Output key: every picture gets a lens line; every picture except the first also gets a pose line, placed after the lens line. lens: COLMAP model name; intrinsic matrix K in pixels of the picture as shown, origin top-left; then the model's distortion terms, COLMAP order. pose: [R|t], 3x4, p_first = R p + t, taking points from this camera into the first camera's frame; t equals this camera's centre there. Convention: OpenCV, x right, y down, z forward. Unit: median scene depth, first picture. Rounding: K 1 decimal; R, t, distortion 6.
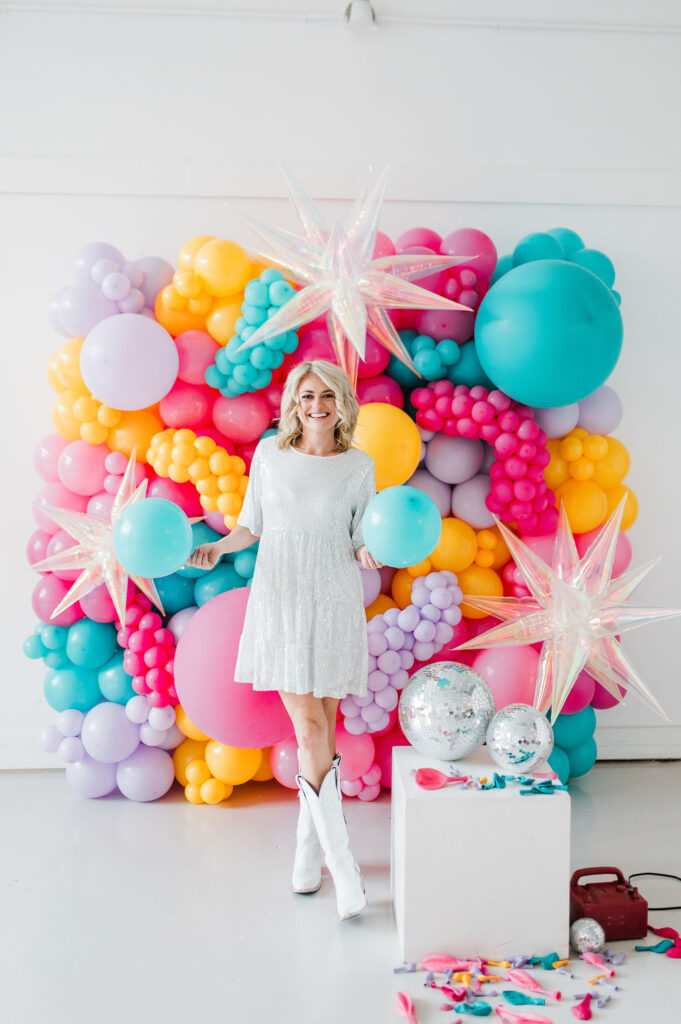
lens RADIAL K [[1317.5, 0, 402.6], [0, 1317.5, 388.6], [0, 0, 1]] dist [-0.013676, -0.002704]
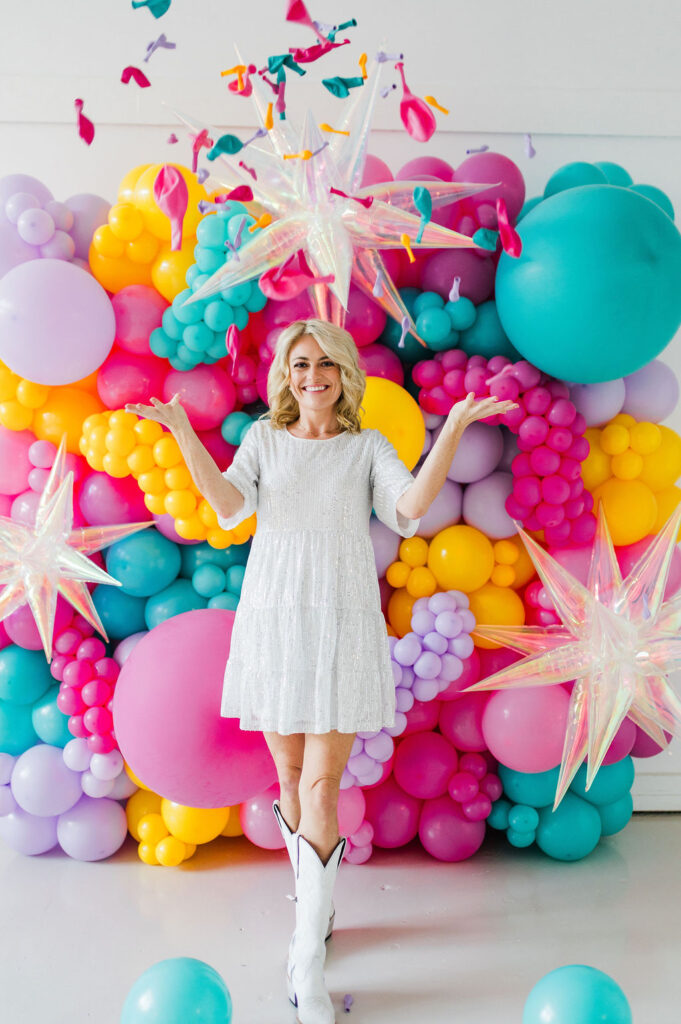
lens RADIAL K [[1139.7, 0, 372.0], [0, 1139.7, 557.3], [0, 0, 1]] dist [-0.008330, 0.000212]
pose [[0.999150, 0.007321, -0.040559, 0.010689], [-0.002652, 0.993477, 0.114000, 0.039577], [0.041129, -0.113796, 0.992652, 0.314349]]
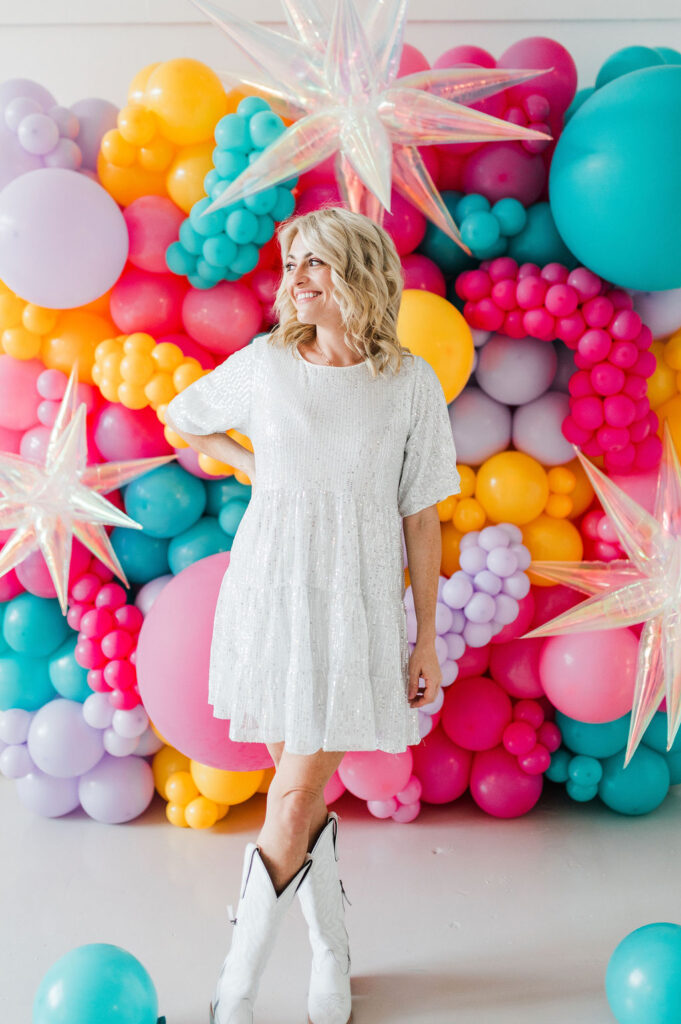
lens RADIAL K [[1092.9, 0, 347.2], [0, 1092.9, 485.5], [0, 0, 1]] dist [-0.006219, 0.003584]
pose [[0.997485, -0.013906, -0.069496, -0.013075], [0.022598, 0.991785, 0.125901, 0.039538], [0.067174, -0.127155, 0.989606, 0.403627]]
